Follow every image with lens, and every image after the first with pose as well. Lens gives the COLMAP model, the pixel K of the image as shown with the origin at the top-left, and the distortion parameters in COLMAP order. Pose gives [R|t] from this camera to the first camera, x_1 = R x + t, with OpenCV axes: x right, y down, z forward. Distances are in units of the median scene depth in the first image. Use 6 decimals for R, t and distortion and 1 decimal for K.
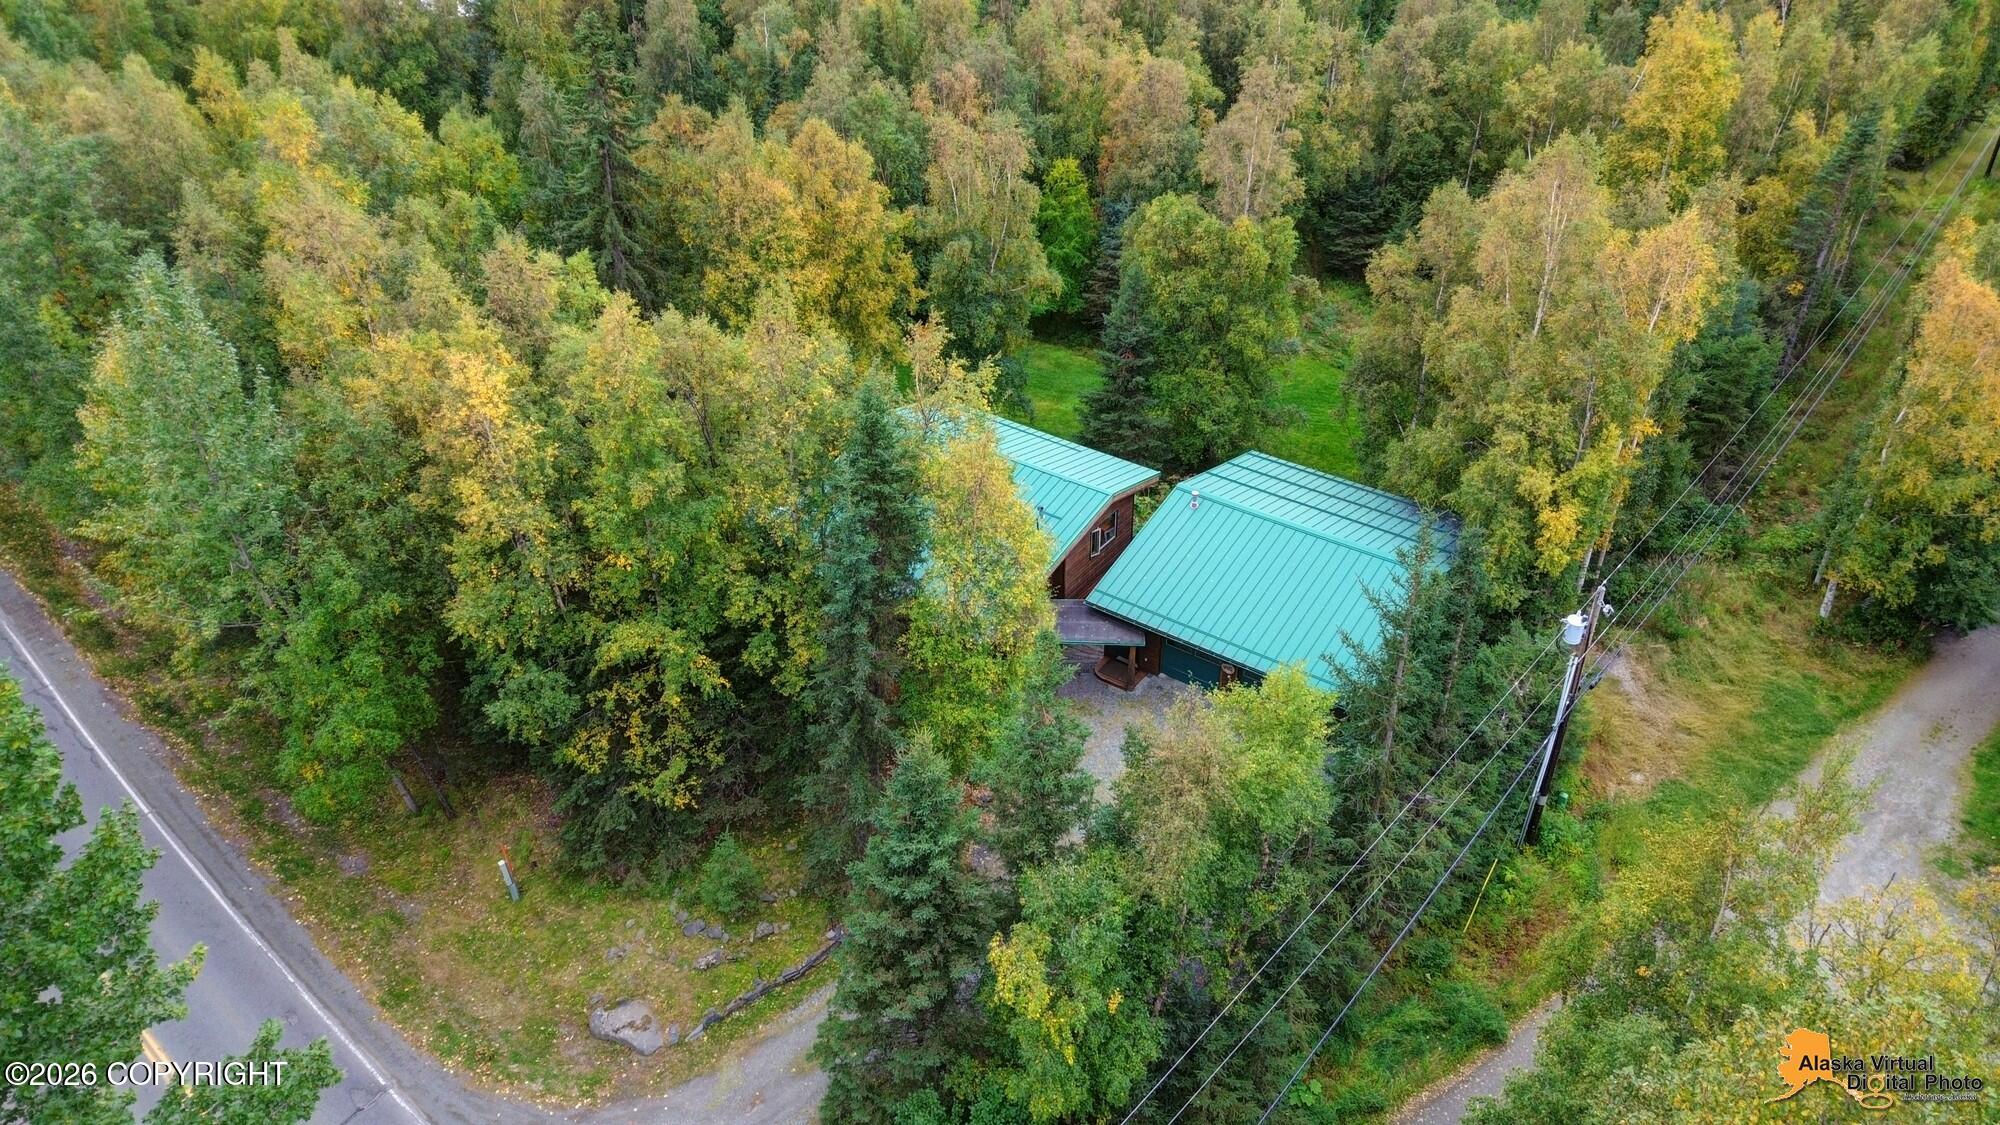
lens RADIAL K [[1401.5, 0, 1000.0], [0, 1401.5, 562.5], [0, 0, 1]] dist [0.077462, -0.063736]
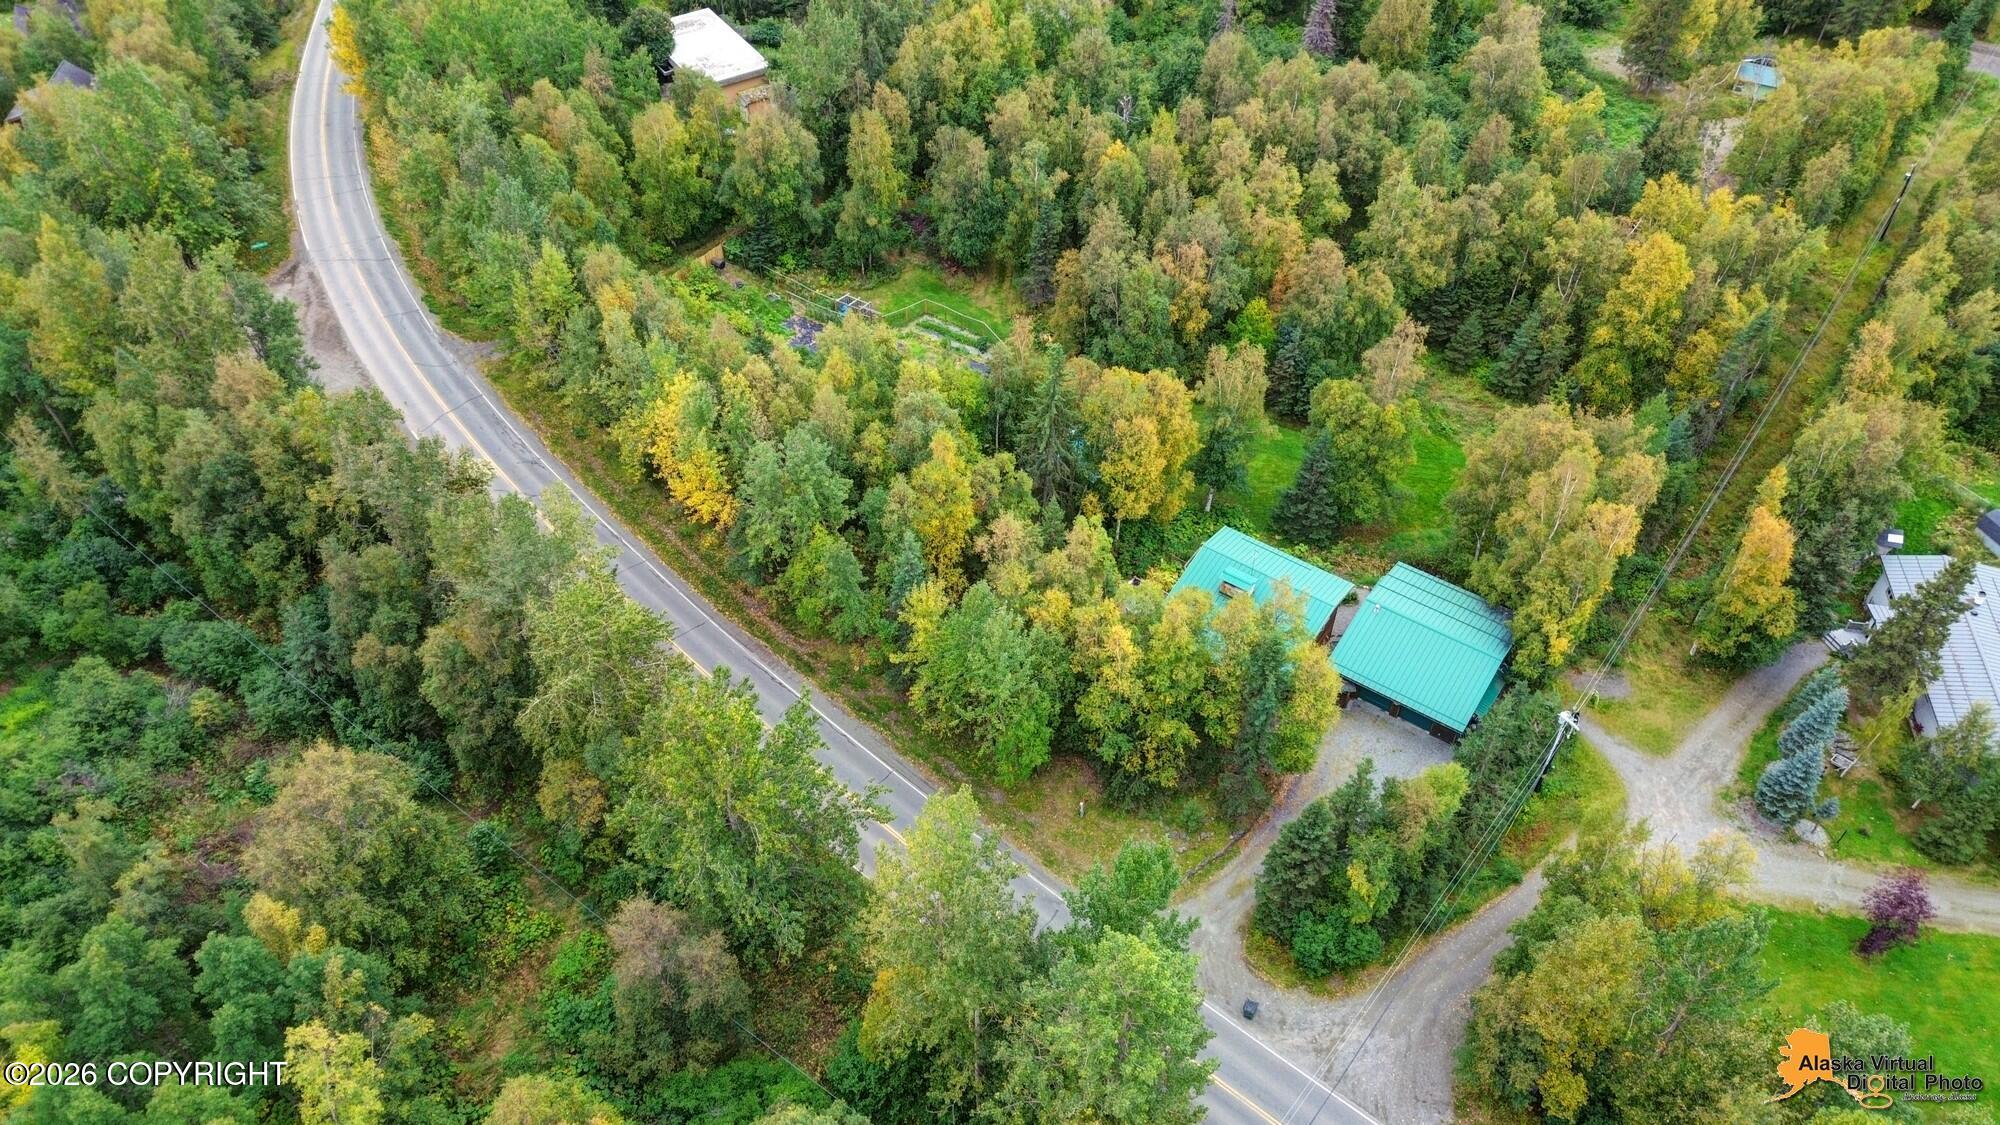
lens RADIAL K [[1401.5, 0, 1000.0], [0, 1401.5, 562.5], [0, 0, 1]] dist [0.077462, -0.063736]
pose [[0.999974, -0.004478, 0.005715, -0.475802], [0.003273, 0.980660, 0.195691, -0.589420], [-0.006481, -0.195667, 0.980649, -1.098100]]
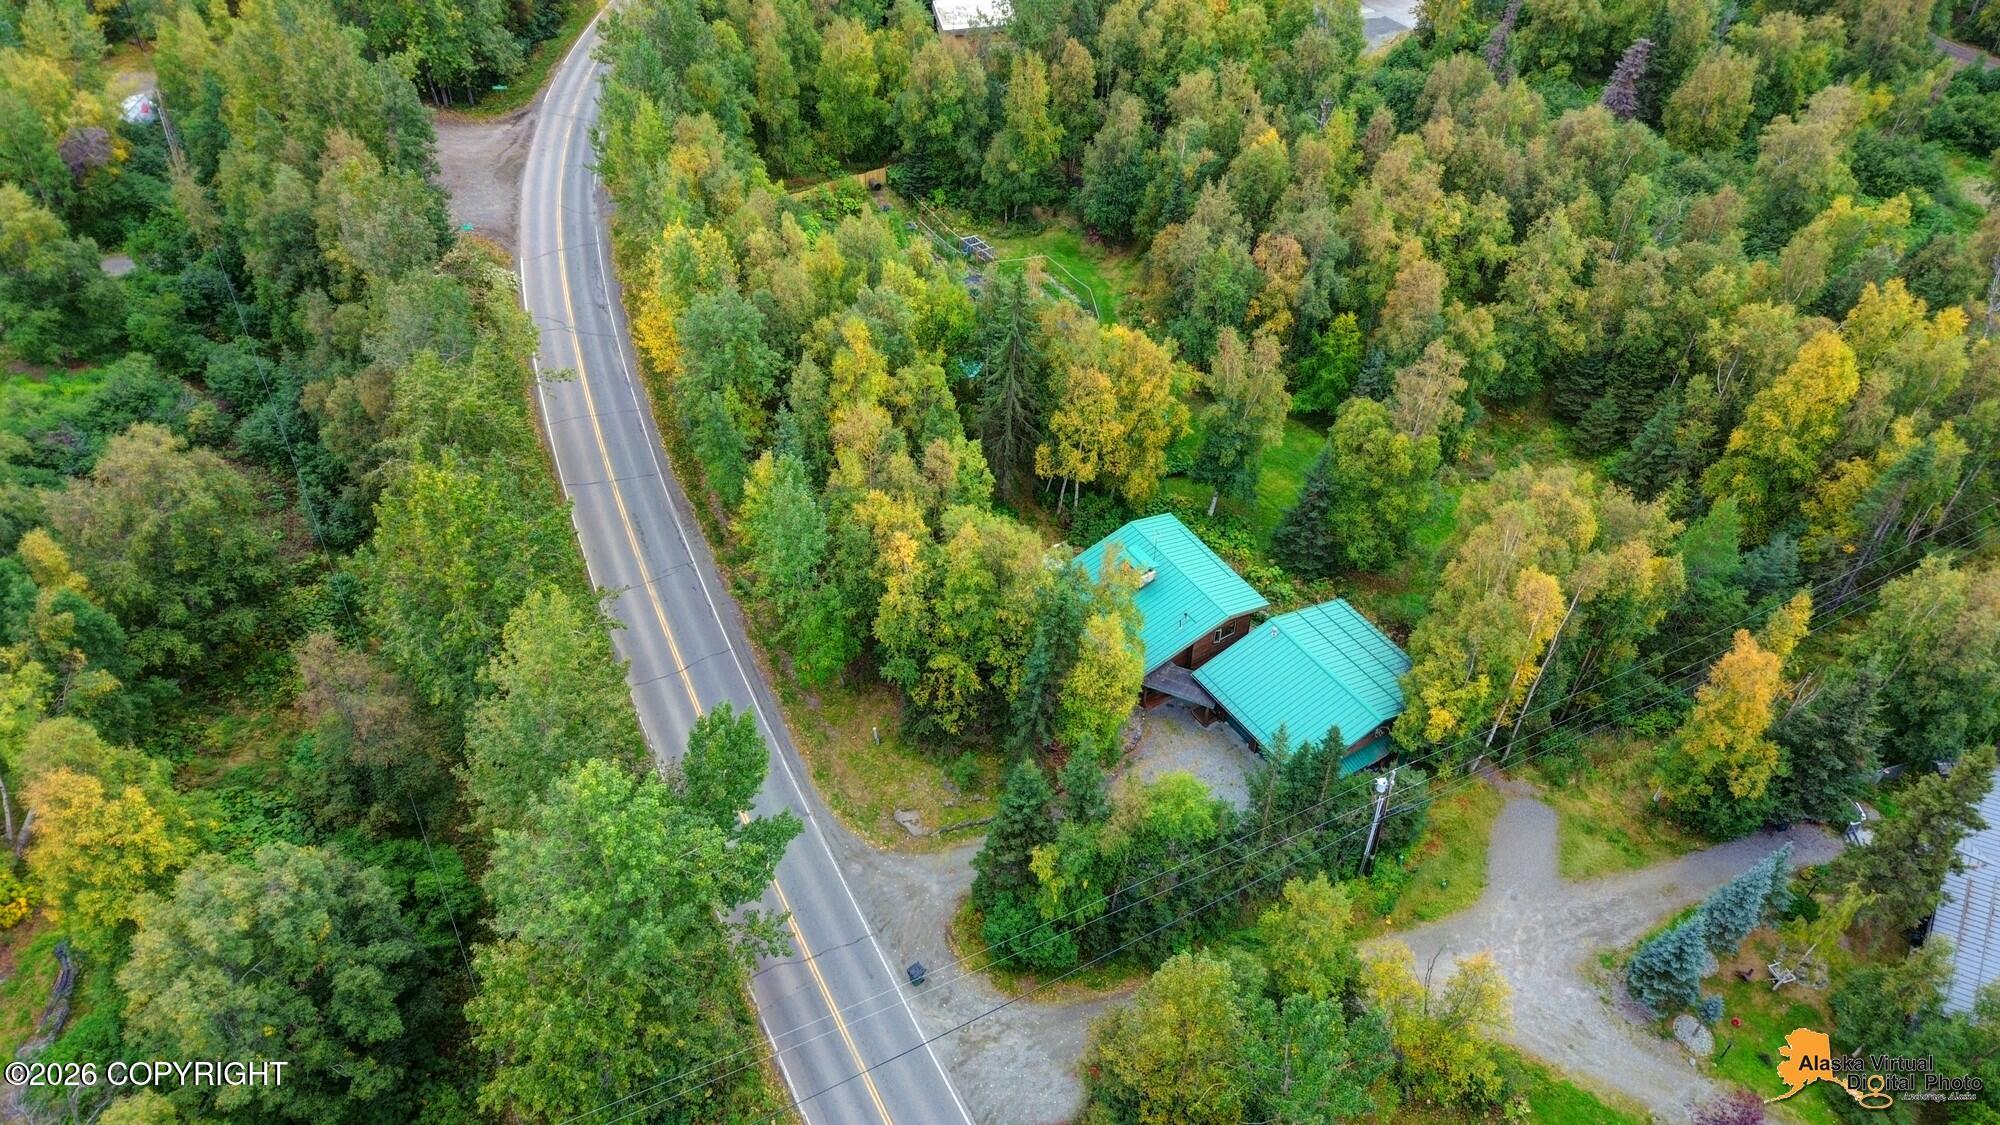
lens RADIAL K [[1401.5, 0, 1000.0], [0, 1401.5, 562.5], [0, 0, 1]] dist [0.077462, -0.063736]
pose [[0.928226, 0.260013, -0.266063, 0.313274], [-0.216341, 0.959103, 0.182534, -0.441699], [0.302643, -0.111872, 0.946516, -0.892166]]
